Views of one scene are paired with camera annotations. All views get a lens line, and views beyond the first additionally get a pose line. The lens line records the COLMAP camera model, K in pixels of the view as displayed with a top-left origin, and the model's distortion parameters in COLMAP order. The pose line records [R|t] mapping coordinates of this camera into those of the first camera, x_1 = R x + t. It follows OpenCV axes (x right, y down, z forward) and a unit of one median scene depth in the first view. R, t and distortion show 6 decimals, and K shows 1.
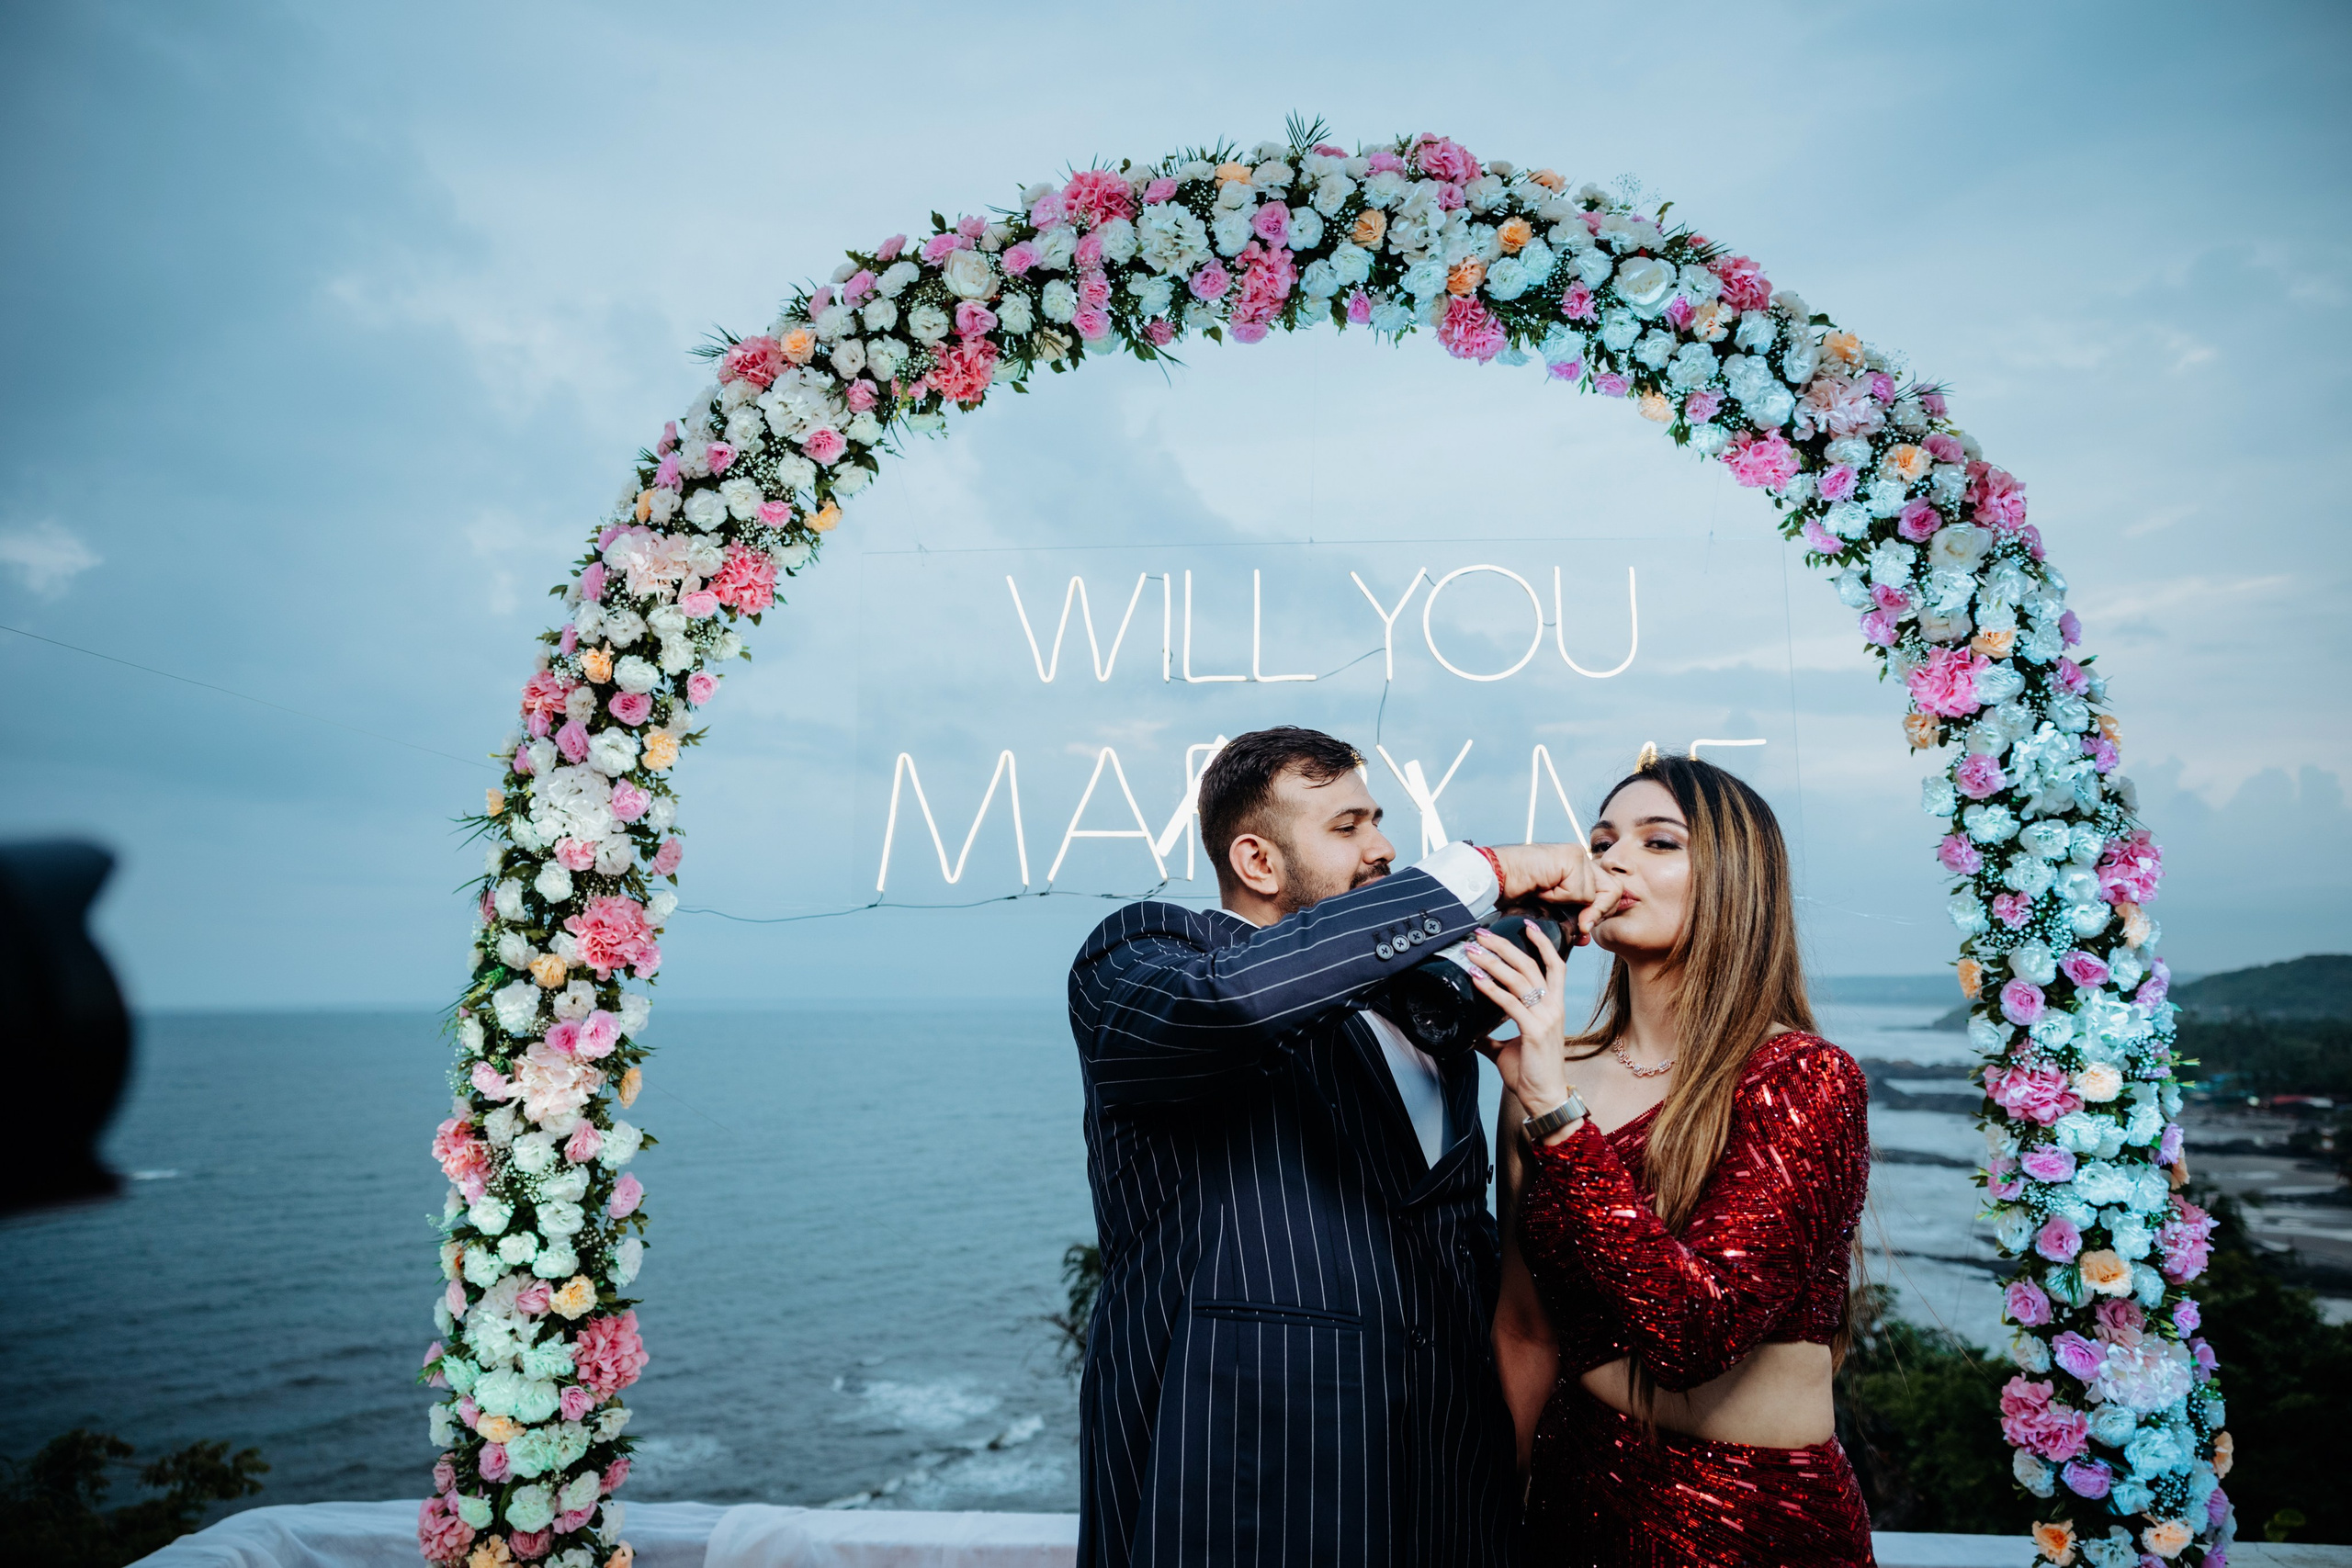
lens RADIAL K [[1567.3, 0, 1174.0], [0, 1567.3, 795.5], [0, 0, 1]] dist [0.008720, 0.001836]
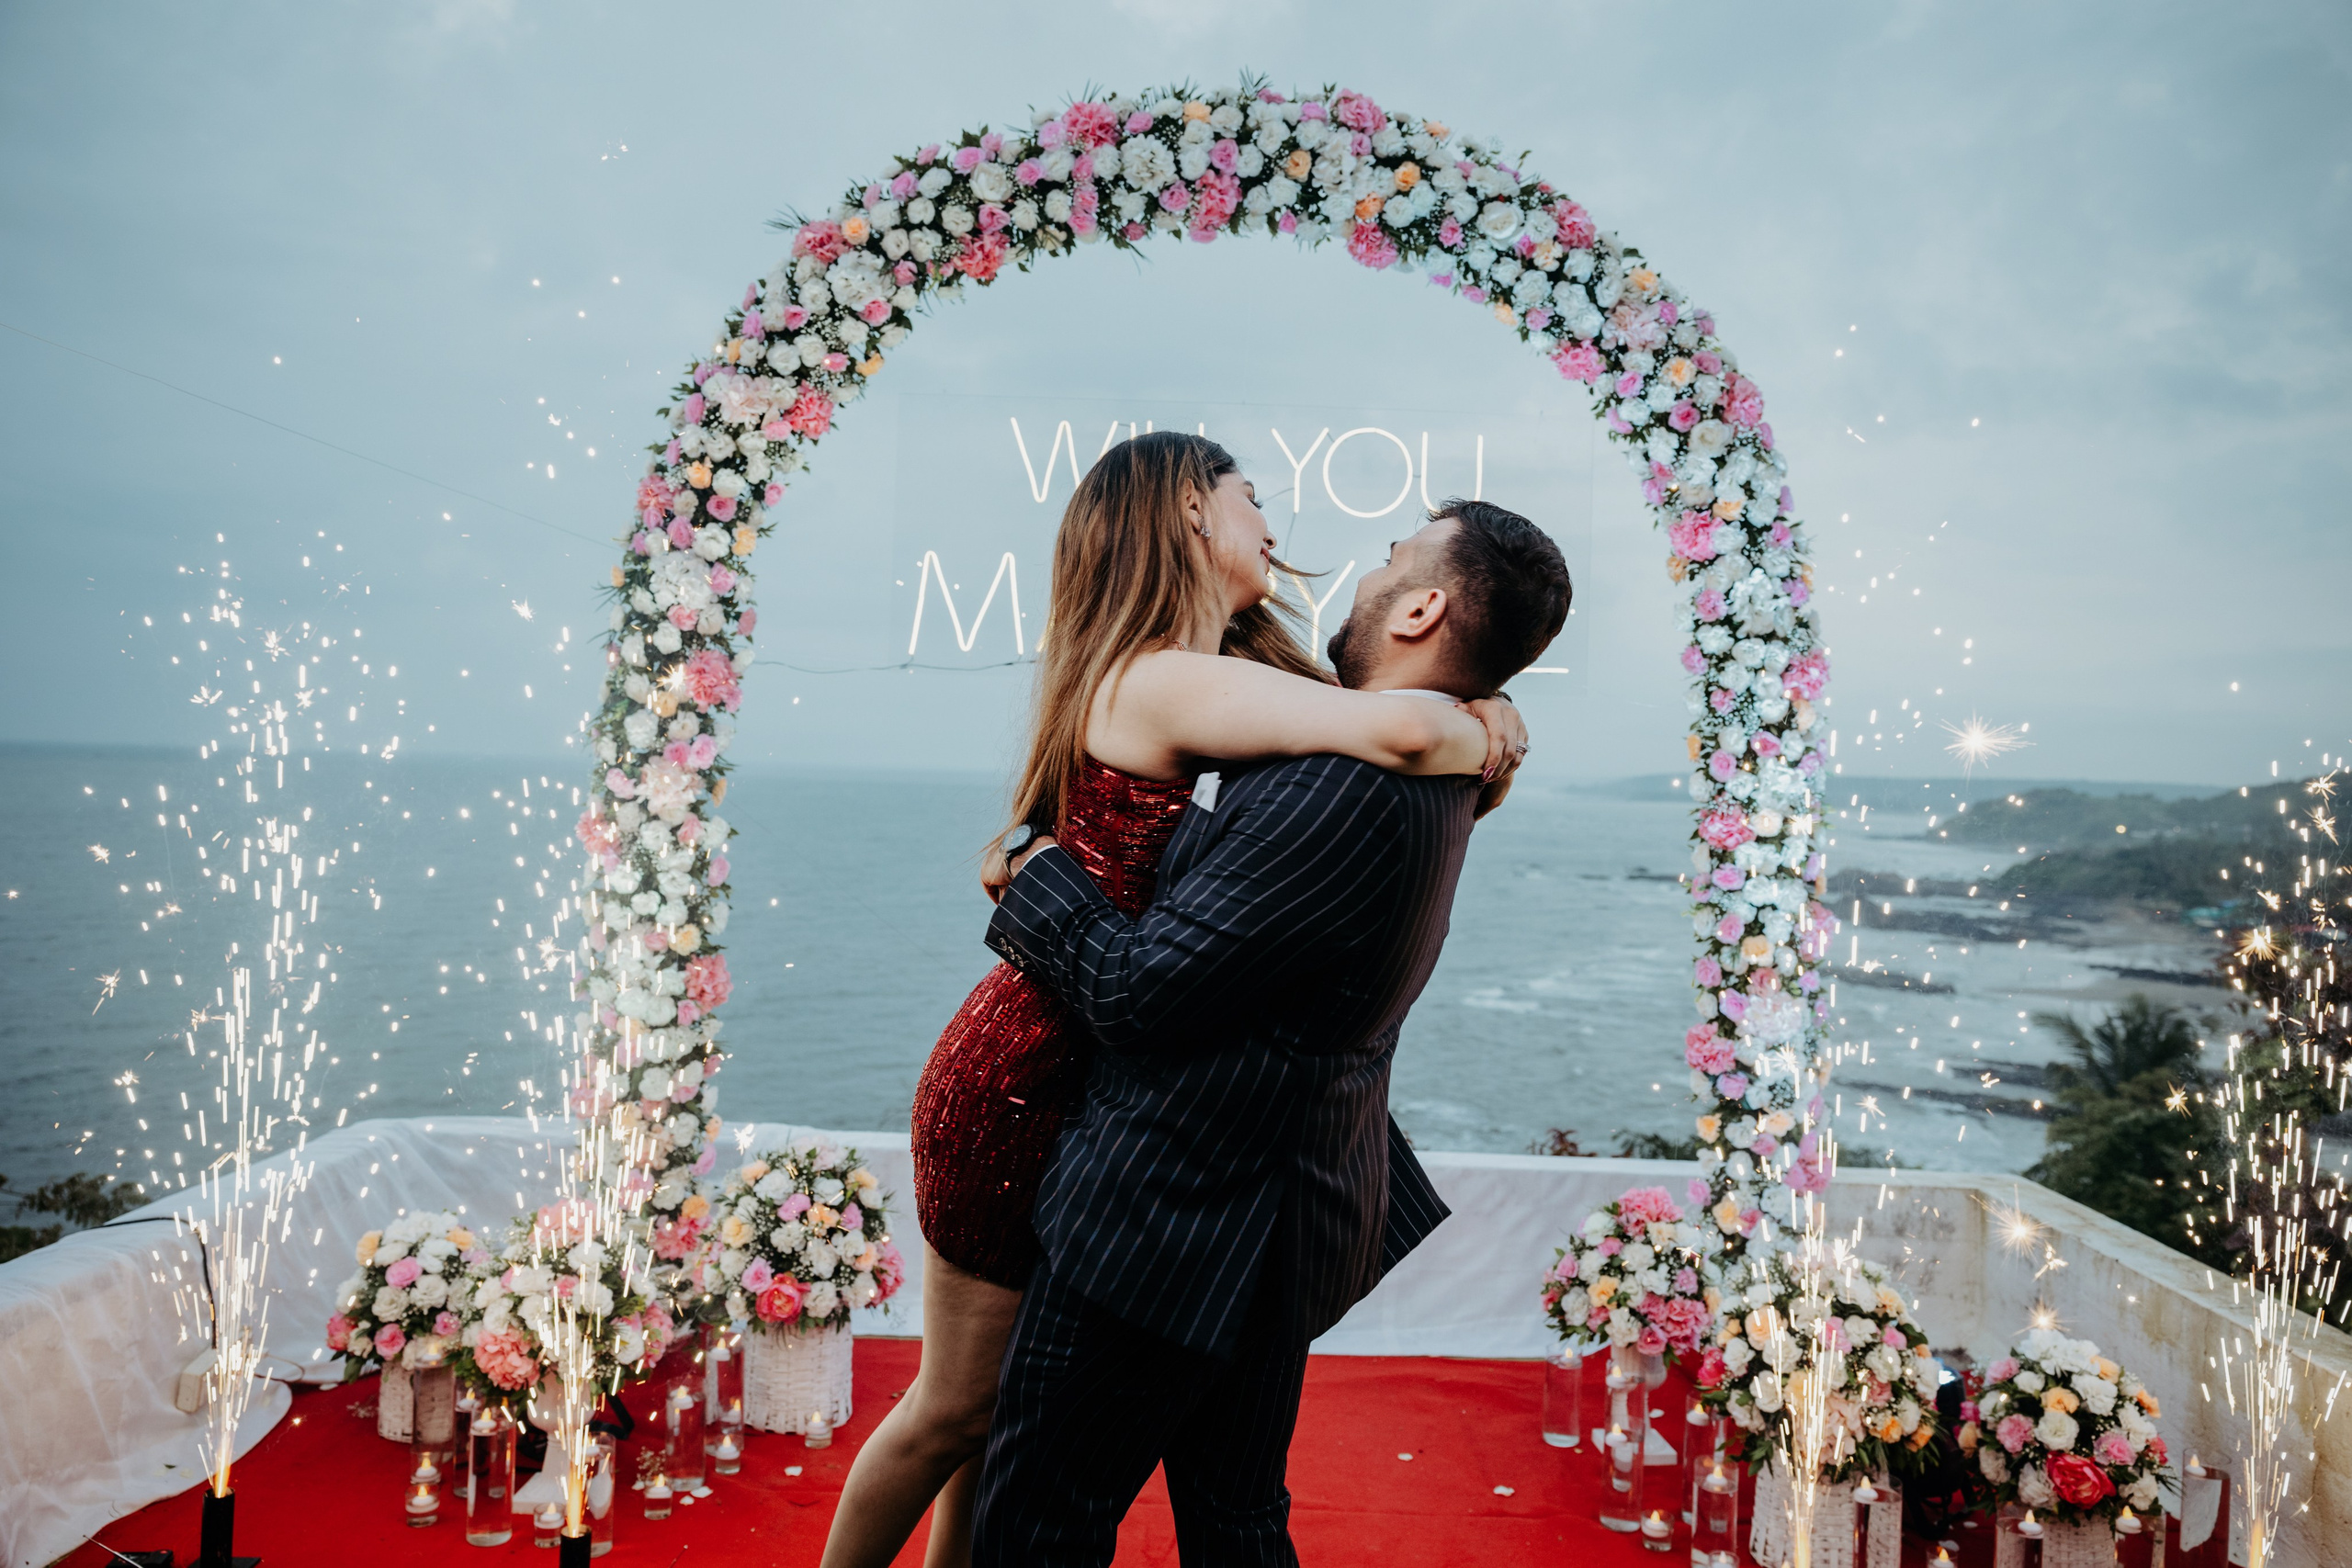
lens RADIAL K [[1864.1, 0, 1166.9], [0, 1864.1, 793.7], [0, 0, 1]] dist [-0.004181, 0.017785]
pose [[0.997643, 0.036163, 0.058307, -0.056954], [-0.043864, 0.989638, 0.136723, -0.049186], [-0.052759, -0.138958, 0.988892, -0.607626]]
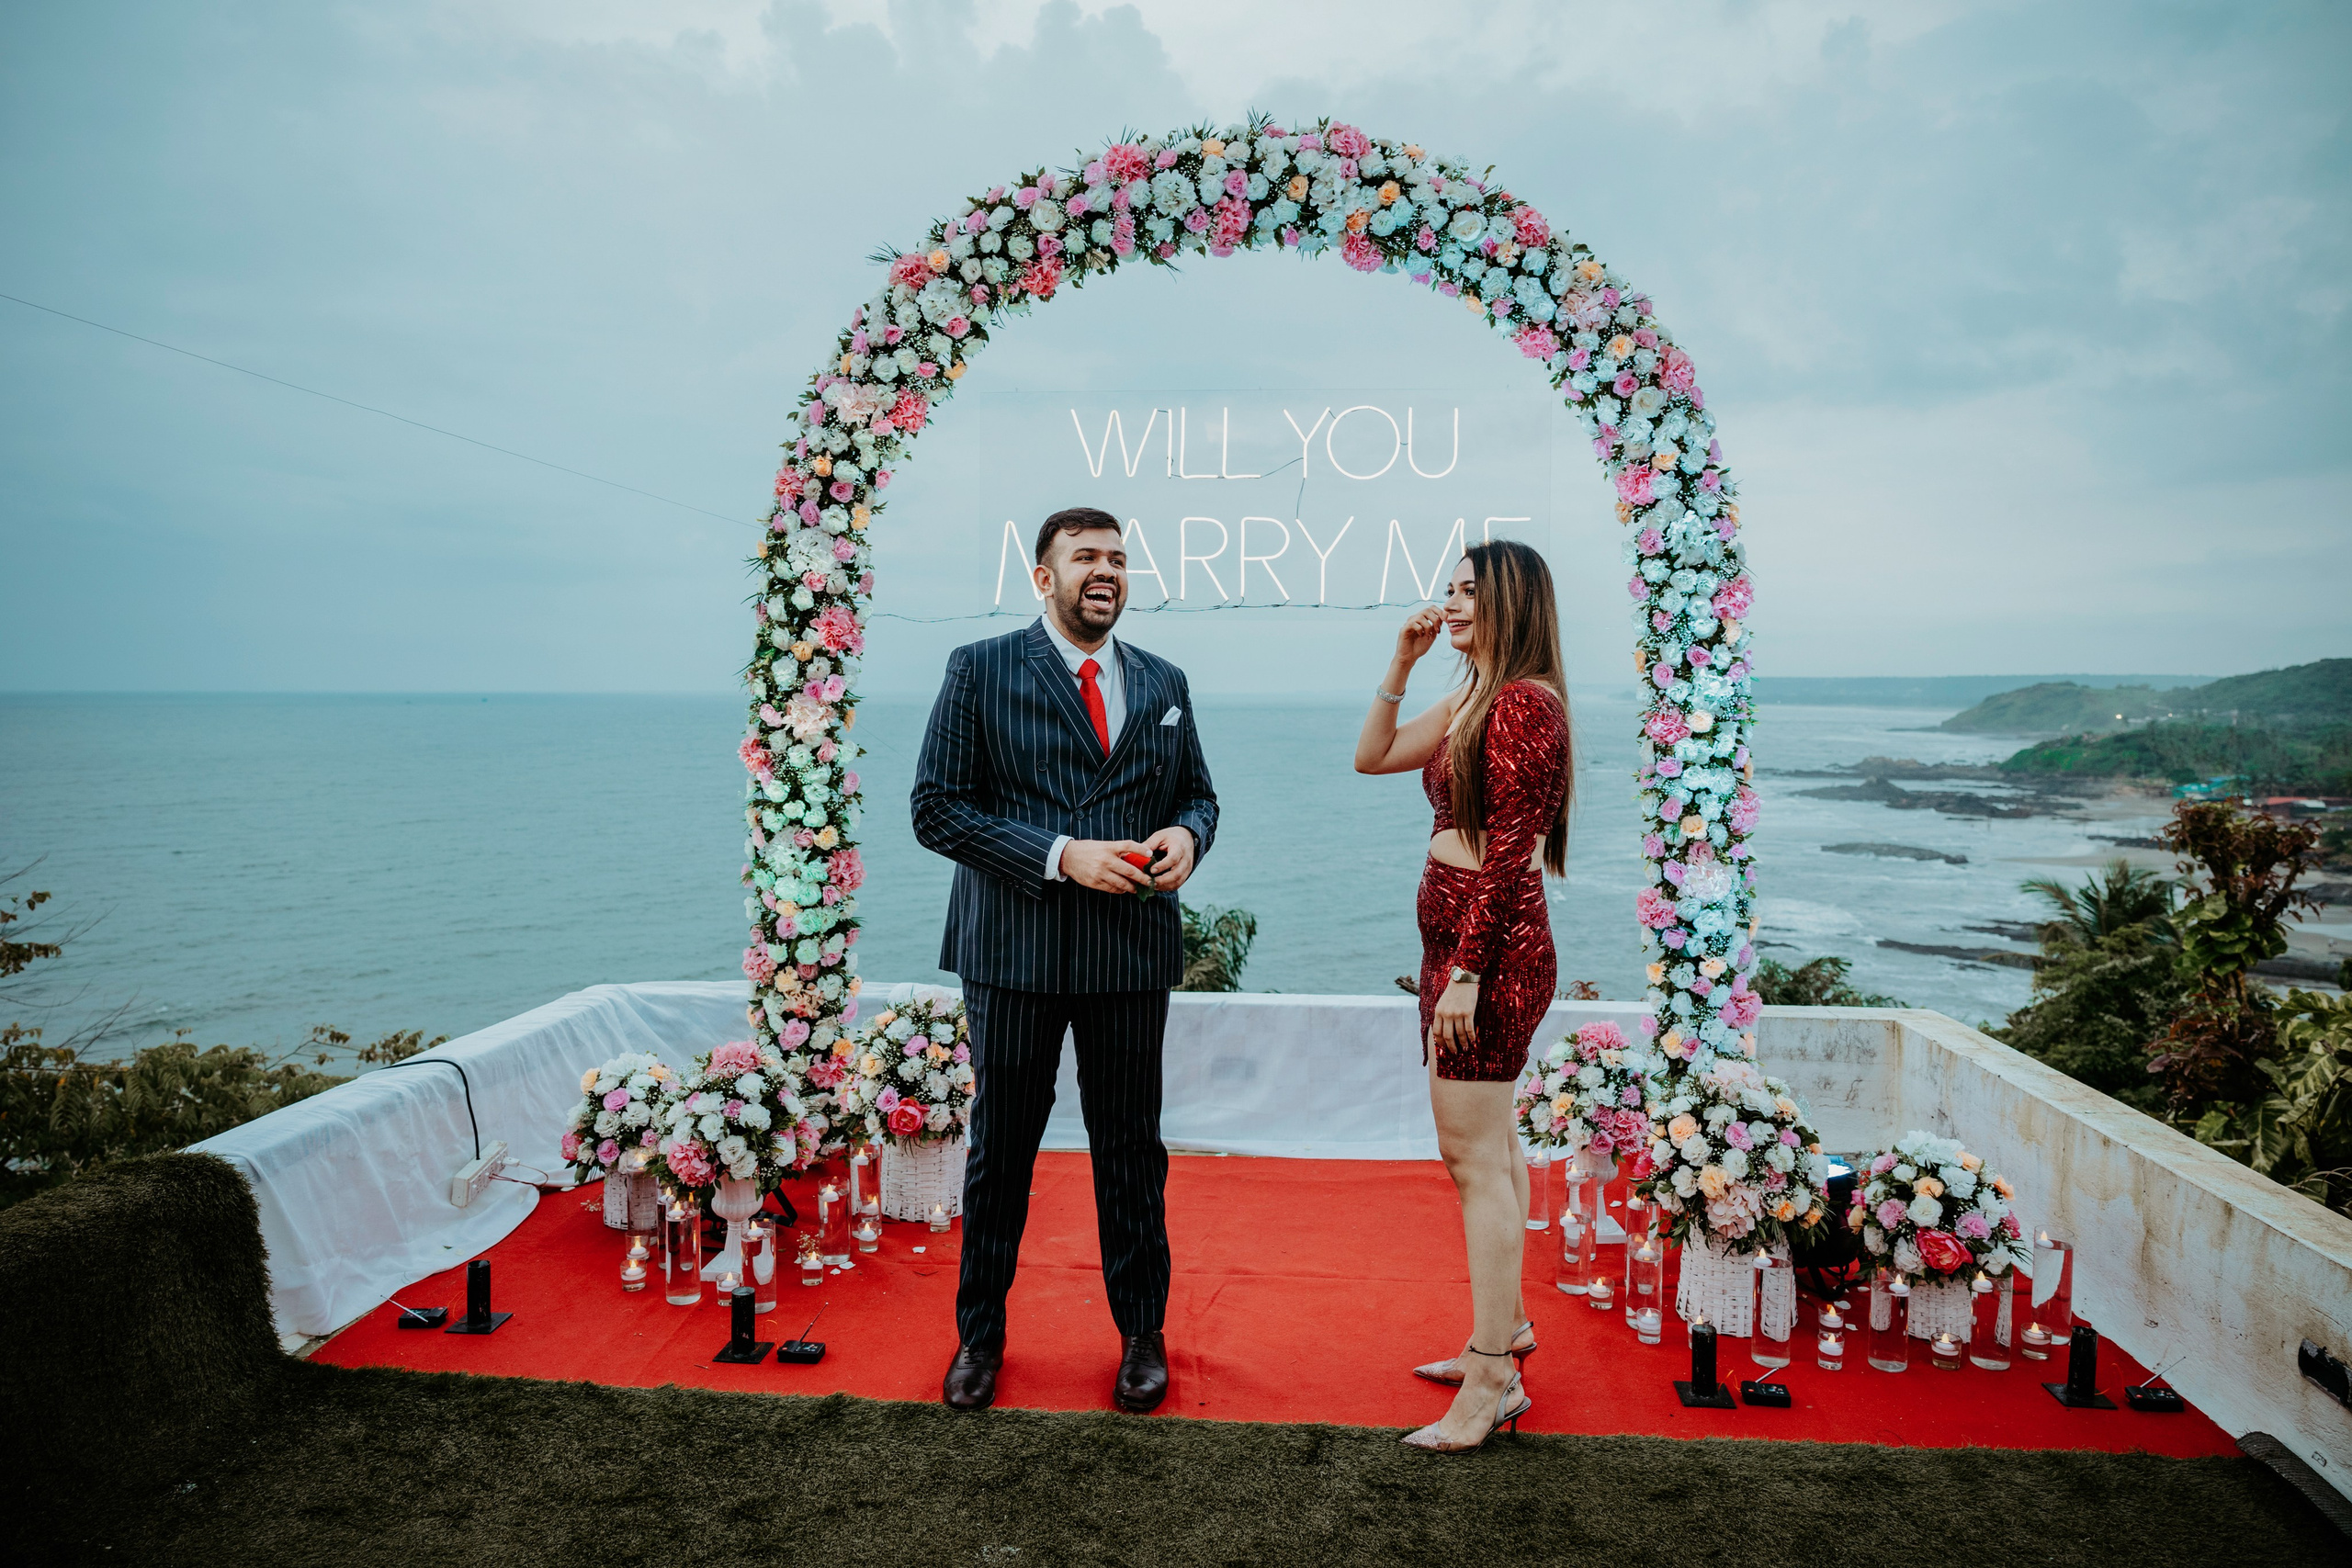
lens RADIAL K [[1567.3, 0, 1170.8], [0, 1567.3, 791.0], [0, 0, 1]] dist [0.008720, 0.001836]
pose [[0.999908, 0.008939, -0.010159, 0.017505], [-0.006856, 0.981916, 0.189194, -0.061846], [0.011667, -0.189107, 0.981887, -0.674656]]
